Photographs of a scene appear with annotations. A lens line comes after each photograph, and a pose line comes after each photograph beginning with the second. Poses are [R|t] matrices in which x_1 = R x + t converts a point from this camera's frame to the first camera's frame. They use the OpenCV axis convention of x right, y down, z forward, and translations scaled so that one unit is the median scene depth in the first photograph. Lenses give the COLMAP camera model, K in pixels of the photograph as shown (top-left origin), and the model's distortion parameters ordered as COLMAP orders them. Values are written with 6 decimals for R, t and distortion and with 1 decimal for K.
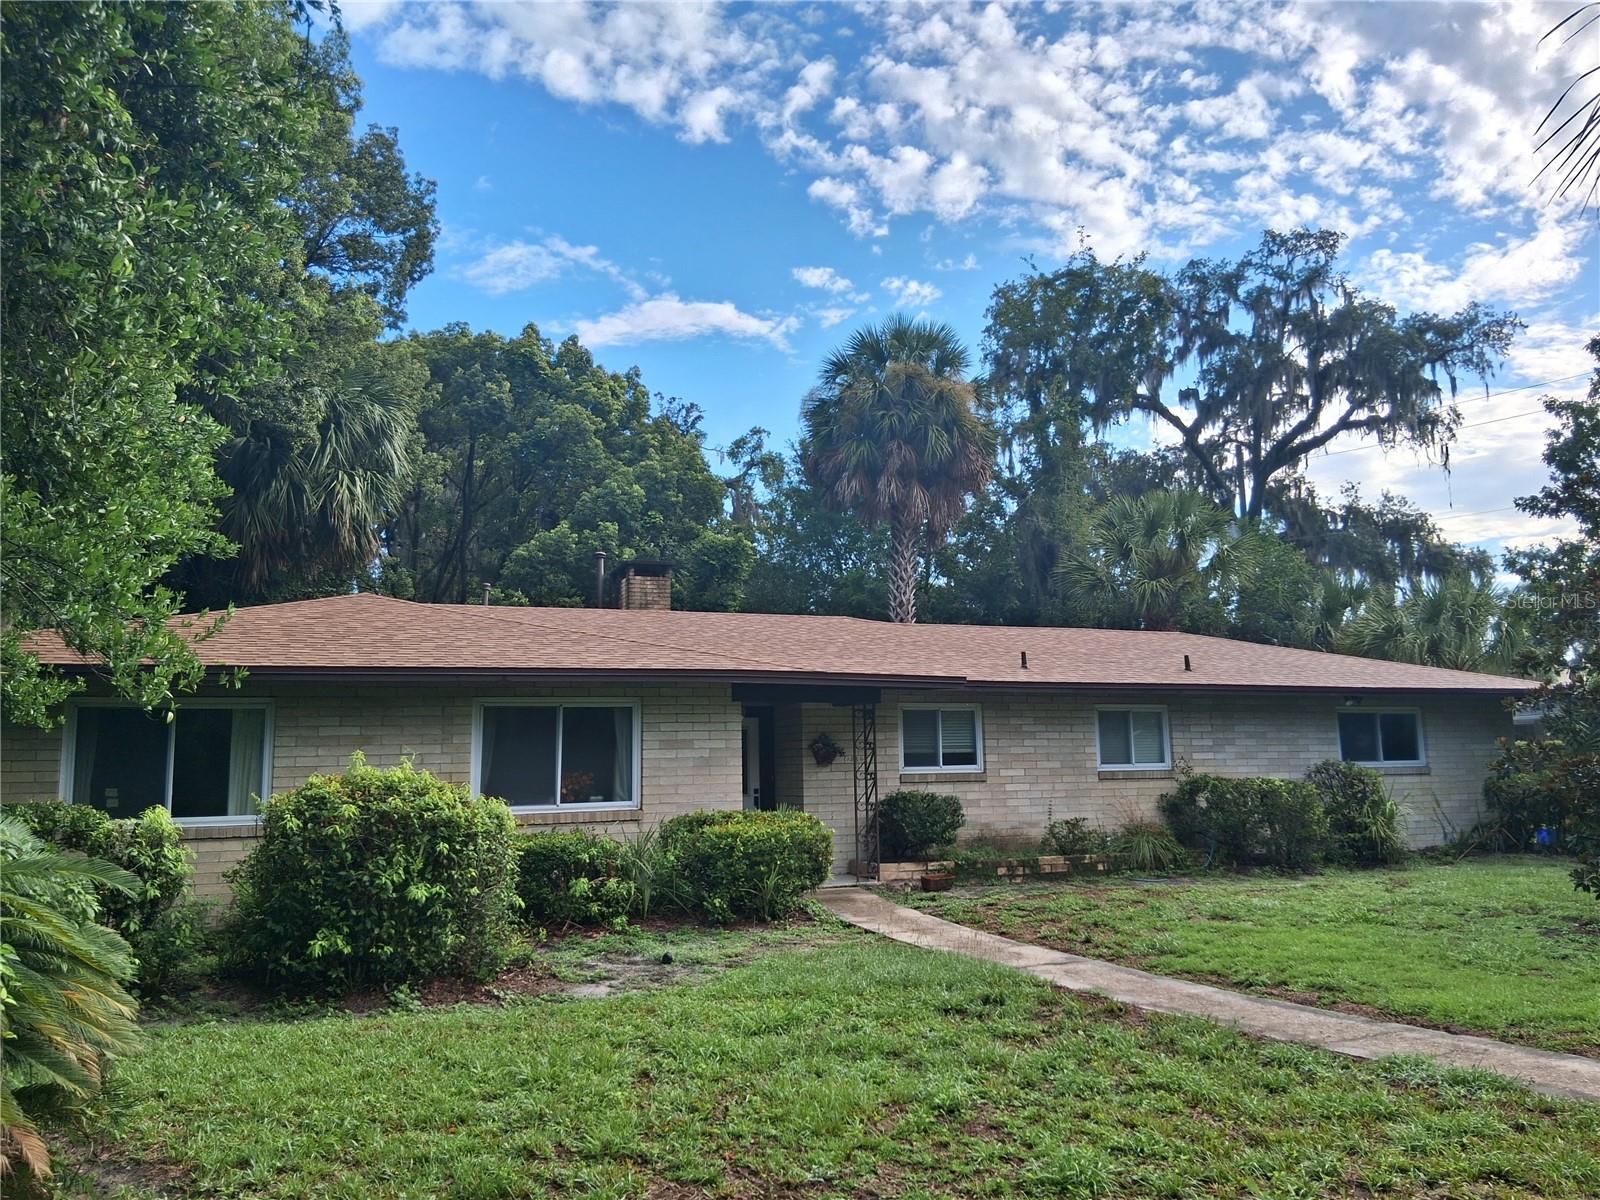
lens RADIAL K [[1175.4, 0, 793.3], [0, 1175.4, 597.6], [0, 0, 1]] dist [0.122386, -0.178622]
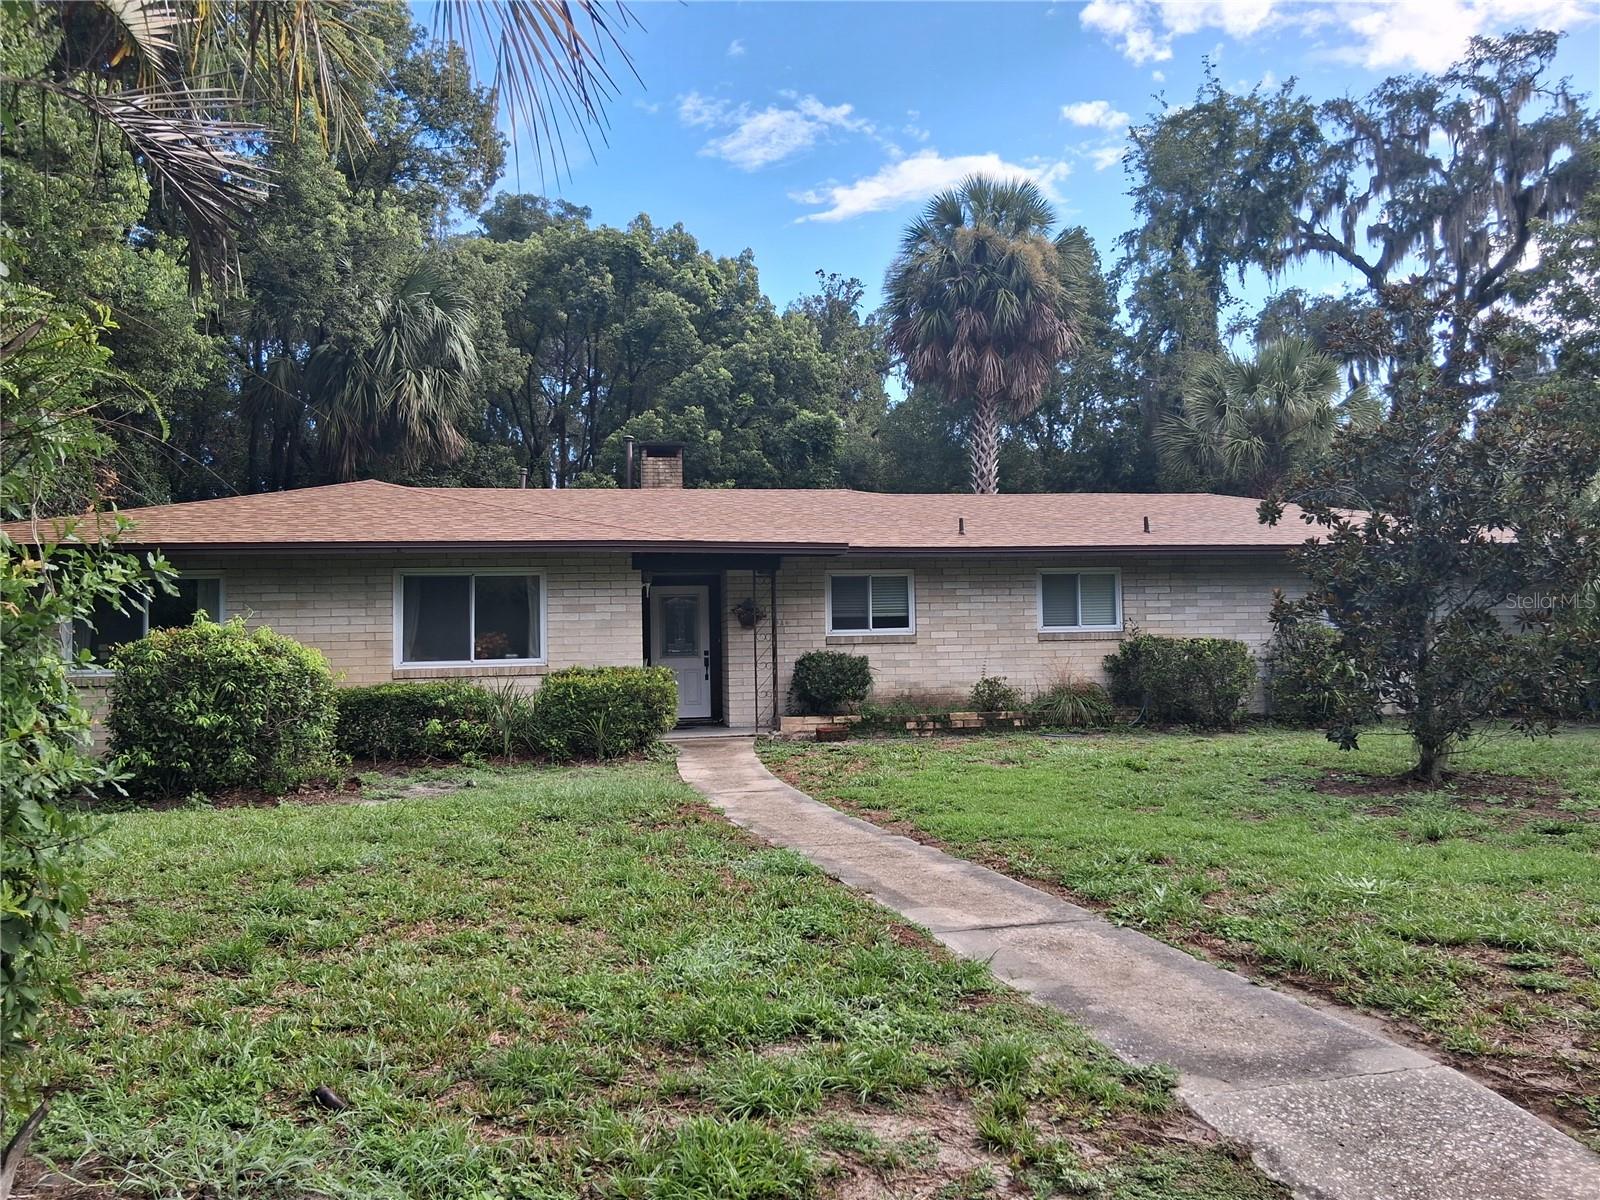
lens RADIAL K [[1175.4, 0, 793.3], [0, 1175.4, 597.6], [0, 0, 1]] dist [0.122386, -0.178622]
pose [[0.975953, -0.010487, -0.217731, 0.262435], [0.032673, 0.994596, 0.098549, 0.008417], [0.215520, -0.103294, 0.971021, -0.029485]]
